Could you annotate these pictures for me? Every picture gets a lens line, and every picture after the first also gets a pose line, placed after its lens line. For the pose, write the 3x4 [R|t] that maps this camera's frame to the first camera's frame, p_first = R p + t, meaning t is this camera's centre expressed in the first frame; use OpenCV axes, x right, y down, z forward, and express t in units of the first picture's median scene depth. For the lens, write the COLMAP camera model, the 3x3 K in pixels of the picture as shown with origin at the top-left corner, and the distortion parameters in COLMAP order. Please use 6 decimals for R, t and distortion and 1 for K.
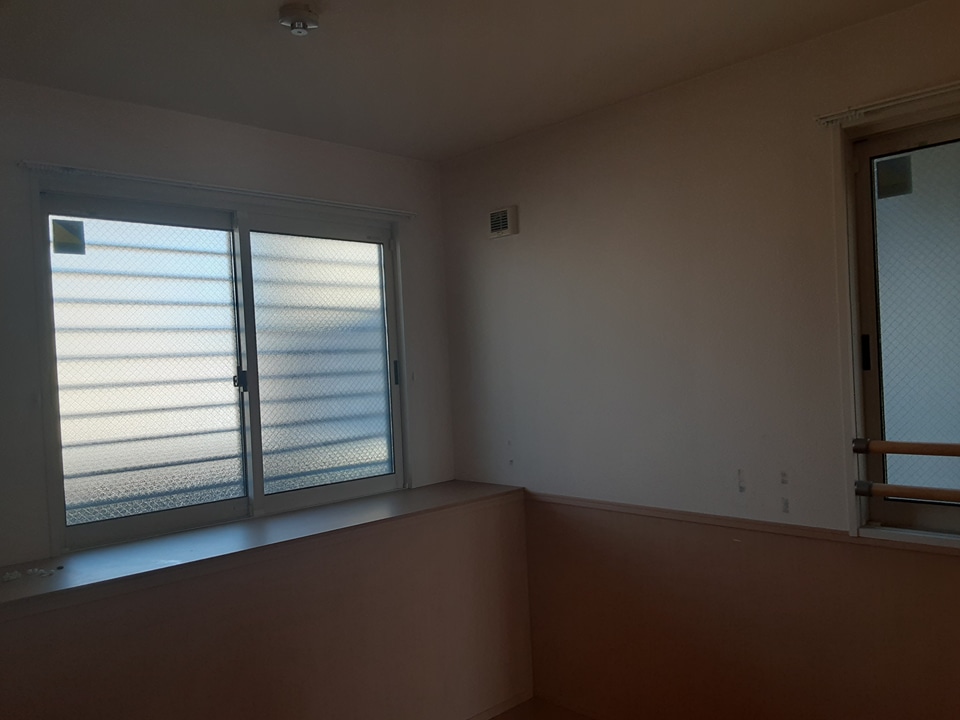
lens RADIAL K [[772.1, 0, 497.6], [0, 772.1, 376.1], [0, 0, 1]] dist [0.121800, -0.184631]
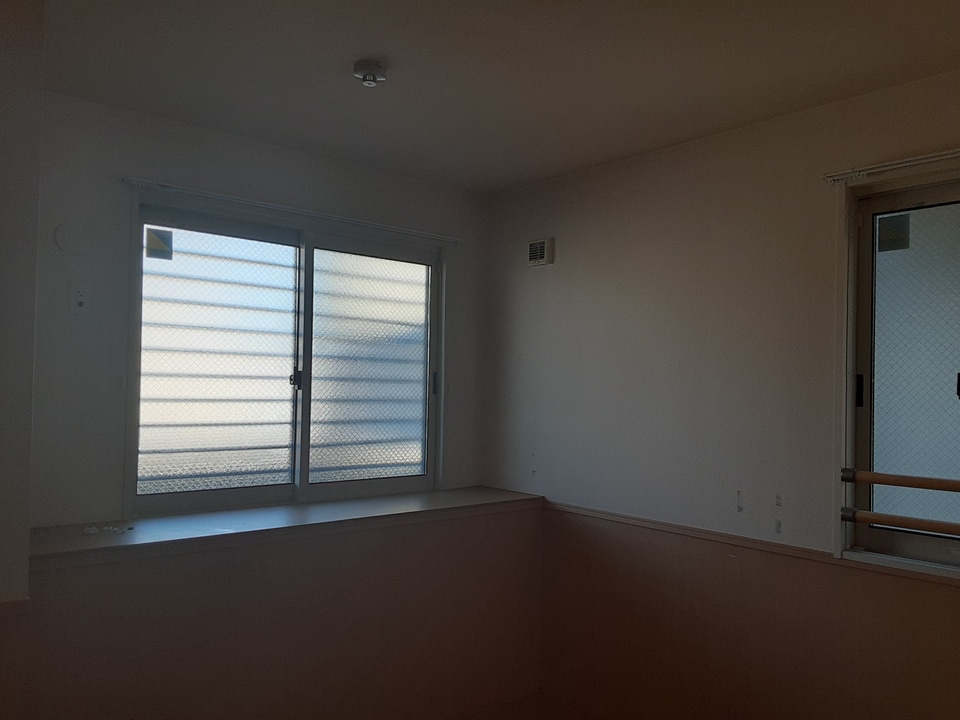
lens RADIAL K [[772.1, 0, 497.6], [0, 772.1, 376.1], [0, 0, 1]] dist [0.121800, -0.184631]
pose [[0.995920, 0.066981, -0.060468, 0.028701], [-0.068913, 0.997158, -0.030450, 0.015878], [0.058257, 0.034493, 0.997706, -0.105816]]
